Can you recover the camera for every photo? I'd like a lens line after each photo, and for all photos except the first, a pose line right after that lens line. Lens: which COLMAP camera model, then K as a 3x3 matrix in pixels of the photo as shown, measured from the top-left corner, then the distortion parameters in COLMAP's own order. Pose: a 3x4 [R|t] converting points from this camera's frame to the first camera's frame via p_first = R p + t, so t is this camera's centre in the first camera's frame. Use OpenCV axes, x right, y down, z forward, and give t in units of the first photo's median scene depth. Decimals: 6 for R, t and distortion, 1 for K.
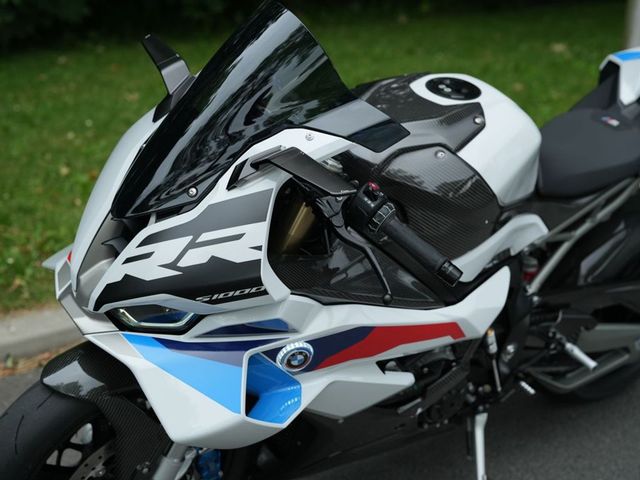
lens RADIAL K [[1011.5, 0, 320.0], [0, 1011.5, 240.0], [0, 0, 1]] dist [-0.109496, 1.046261]
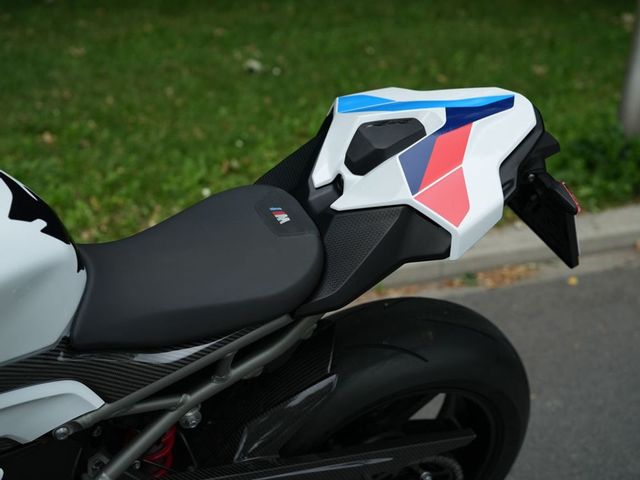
lens RADIAL K [[996.8, 0, 319.5], [0, 996.8, 247.6], [0, 0, 1]] dist [-0.090930, 0.825494]
pose [[0.985729, 0.096032, -0.138259, 0.531949], [-0.086622, 0.993596, 0.072556, -0.193150], [0.144342, -0.059544, 0.987735, 0.550685]]
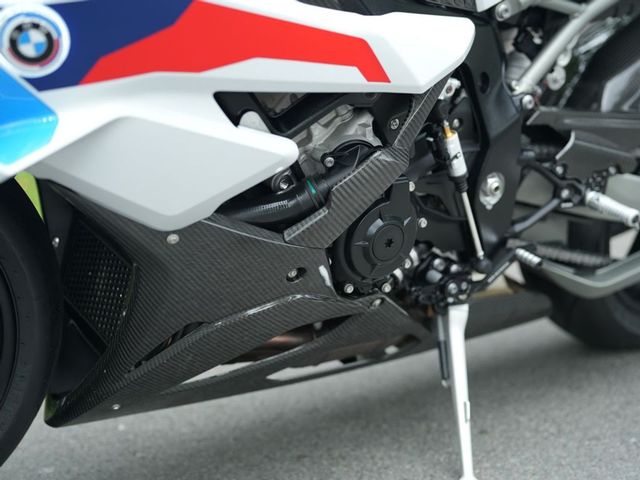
lens RADIAL K [[1011.5, 0, 320.0], [0, 1011.5, 240.0], [0, 0, 1]] dist [-0.109496, 1.046261]
pose [[0.997746, -0.050251, -0.044467, 0.140329], [0.042811, 0.987018, -0.154797, 0.299875], [0.051668, 0.152545, 0.986945, 0.503513]]
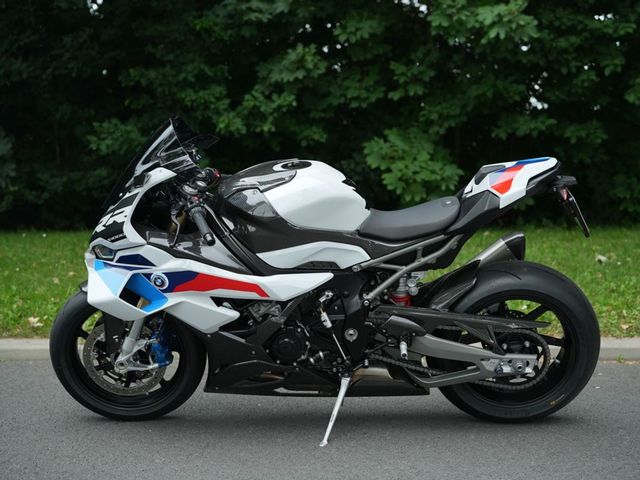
lens RADIAL K [[1011.5, 0, 320.0], [0, 1011.5, 240.0], [0, 0, 1]] dist [-0.109496, 1.046261]
pose [[0.792750, 0.045882, -0.607818, 1.444269], [-0.181557, 0.969677, -0.163598, 0.305490], [0.581881, 0.240046, 0.777041, -0.404785]]
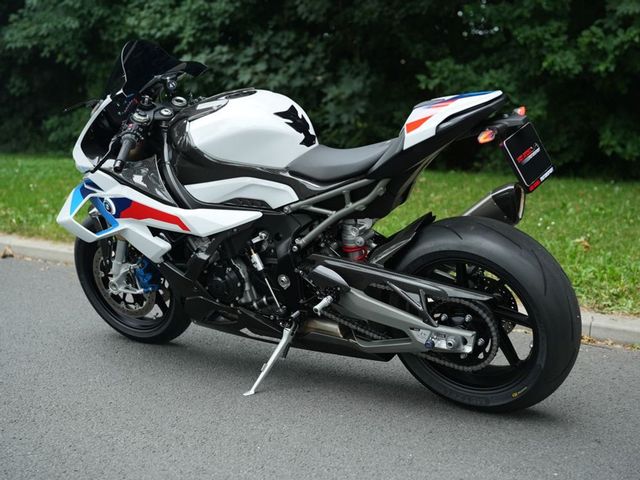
lens RADIAL K [[996.8, 0, 319.5], [0, 996.8, 247.6], [0, 0, 1]] dist [-0.090930, 0.825494]
pose [[0.364670, 0.144740, -0.919819, 1.983712], [-0.303935, 0.952241, 0.029344, 0.006927], [0.880136, 0.268865, 0.391245, 0.598732]]
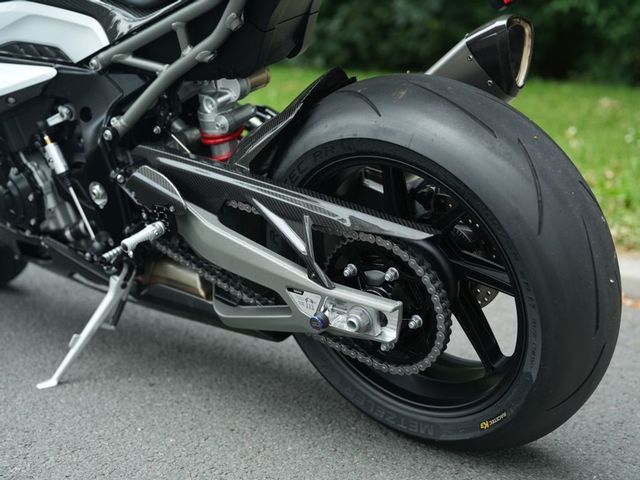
lens RADIAL K [[996.8, 0, 319.5], [0, 996.8, 247.6], [0, 0, 1]] dist [-0.090930, 0.825494]
pose [[0.251012, 0.217212, -0.943298, 1.316898], [-0.327525, 0.936078, 0.128394, -0.017393], [0.910890, 0.276725, 0.306109, 1.197242]]
